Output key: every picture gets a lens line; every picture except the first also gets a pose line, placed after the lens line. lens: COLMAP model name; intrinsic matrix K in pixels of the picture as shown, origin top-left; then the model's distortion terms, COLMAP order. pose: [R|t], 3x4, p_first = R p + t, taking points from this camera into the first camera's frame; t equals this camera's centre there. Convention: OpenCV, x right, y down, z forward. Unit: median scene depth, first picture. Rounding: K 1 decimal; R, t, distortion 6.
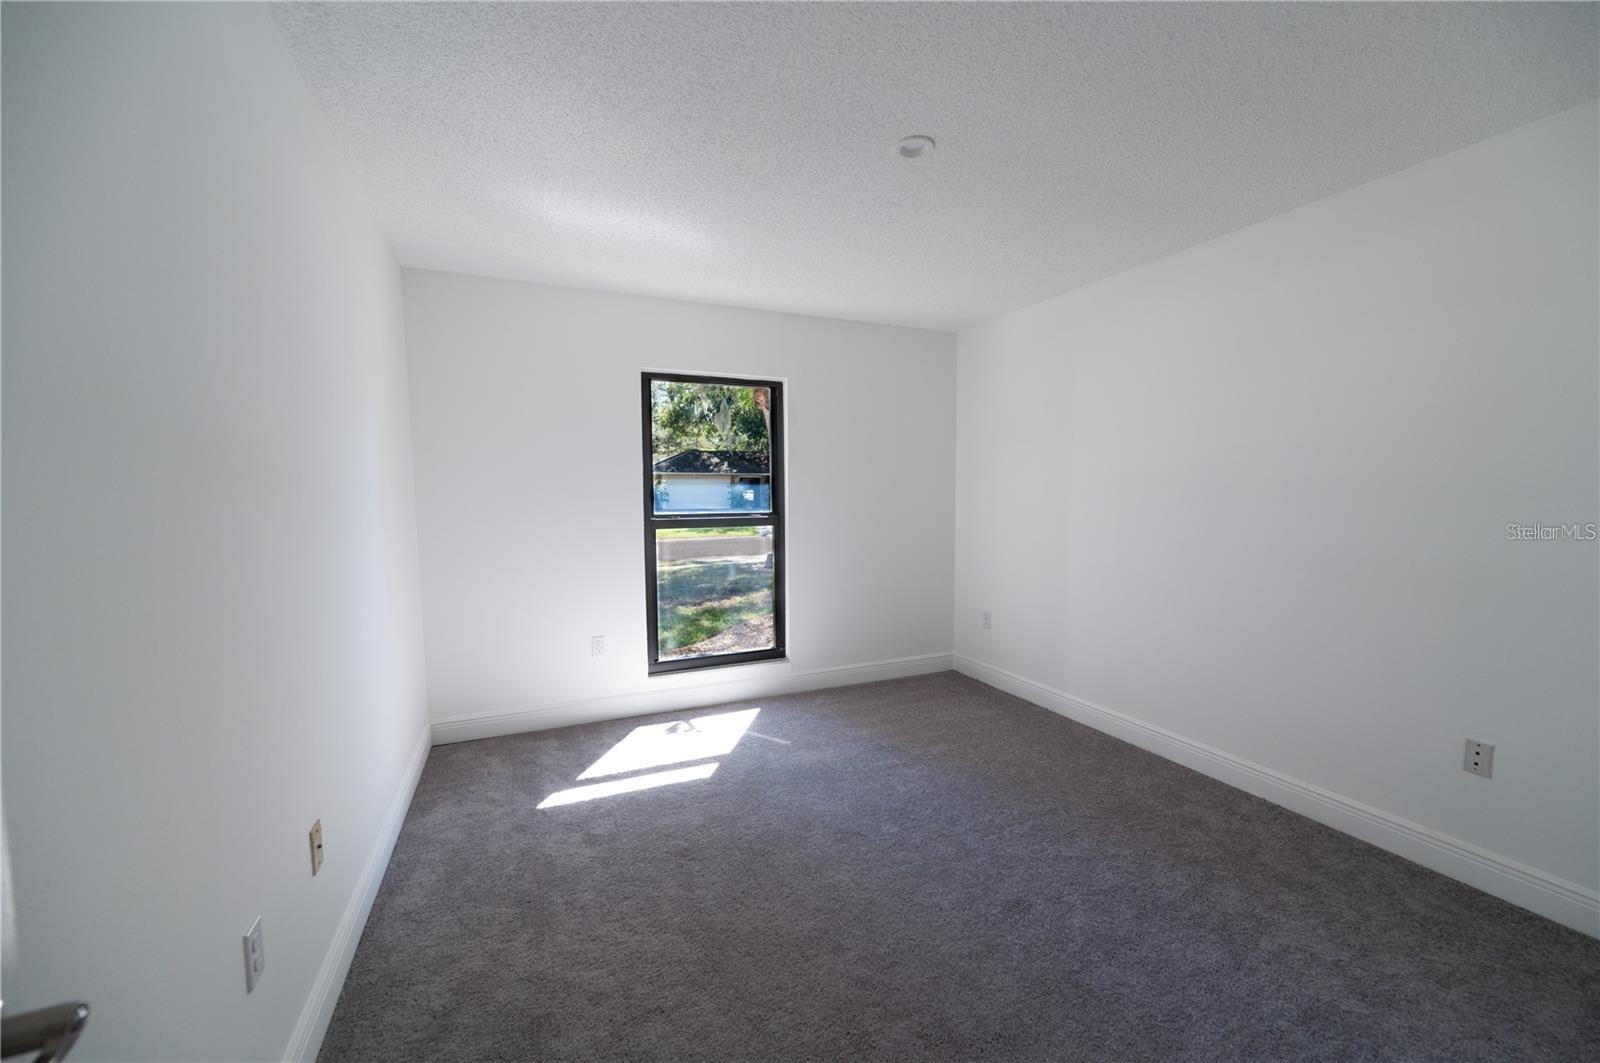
lens RADIAL K [[632.4, 0, 801.7], [0, 632.4, 527.4], [0, 0, 1]] dist [-0.001755, -0.000237]
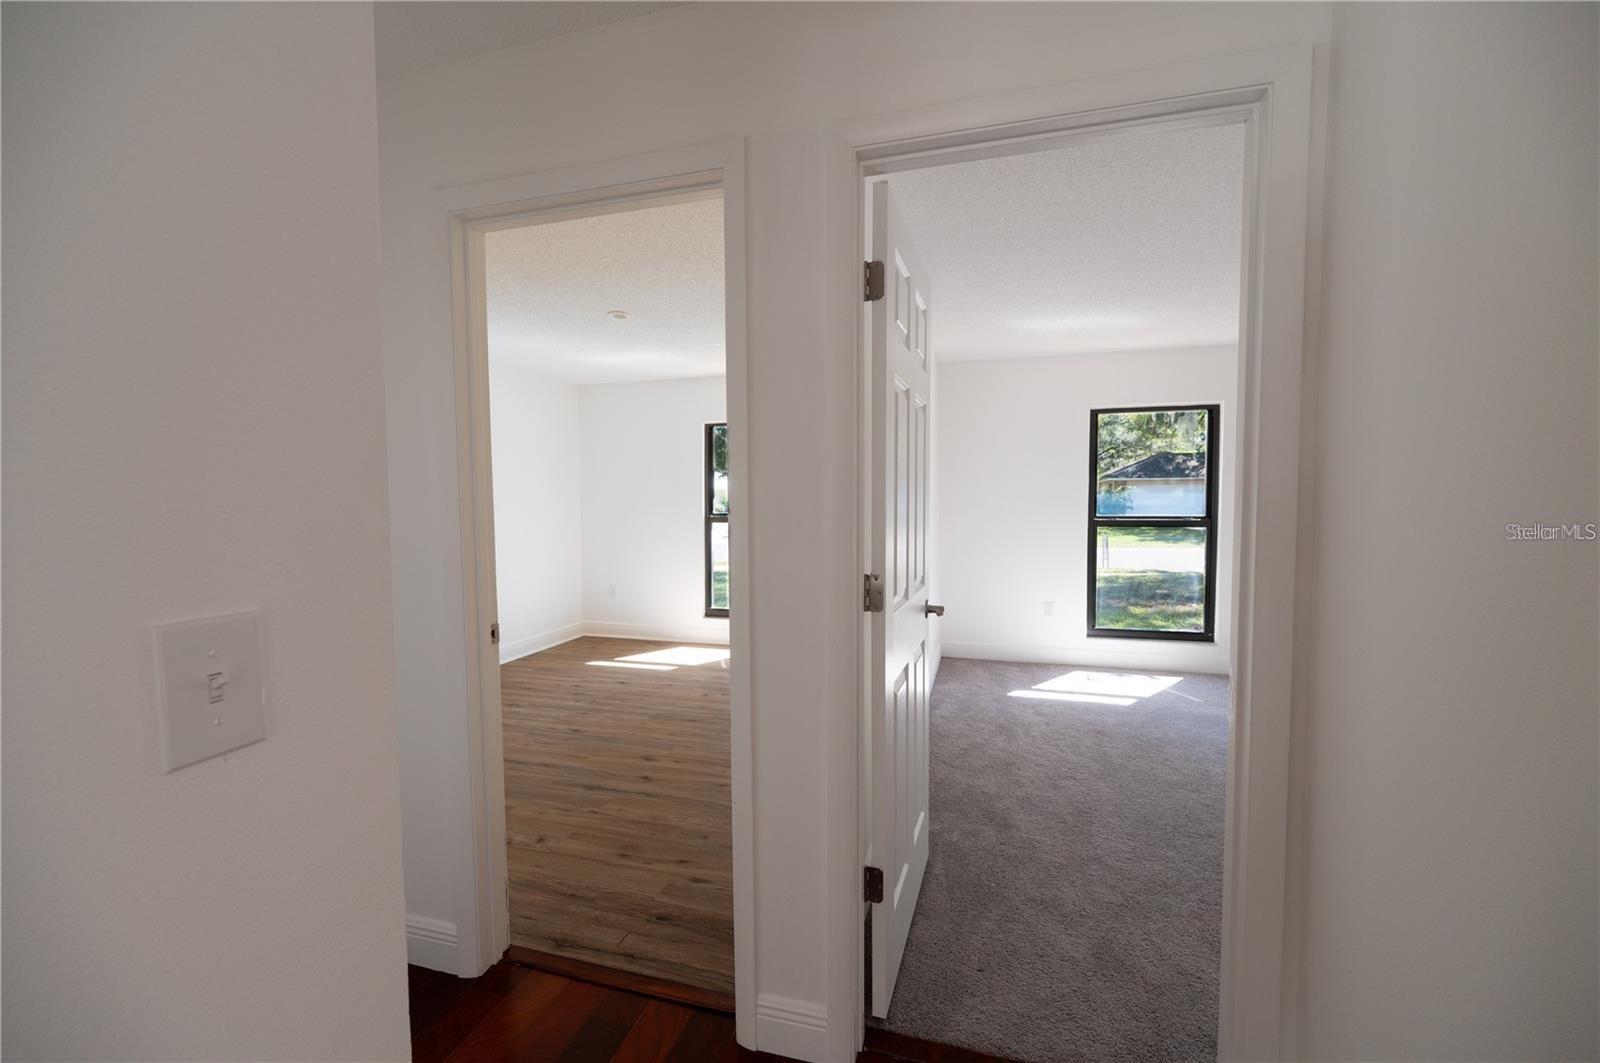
lens RADIAL K [[632.4, 0, 804.5], [0, 632.4, 527.4], [0, 0, 1]] dist [-0.001755, -0.000237]
pose [[0.770155, 0.030066, -0.637148, 0.145479], [-0.036714, 0.999322, 0.002778, 0.022711], [0.636799, 0.021252, 0.770737, -0.421960]]
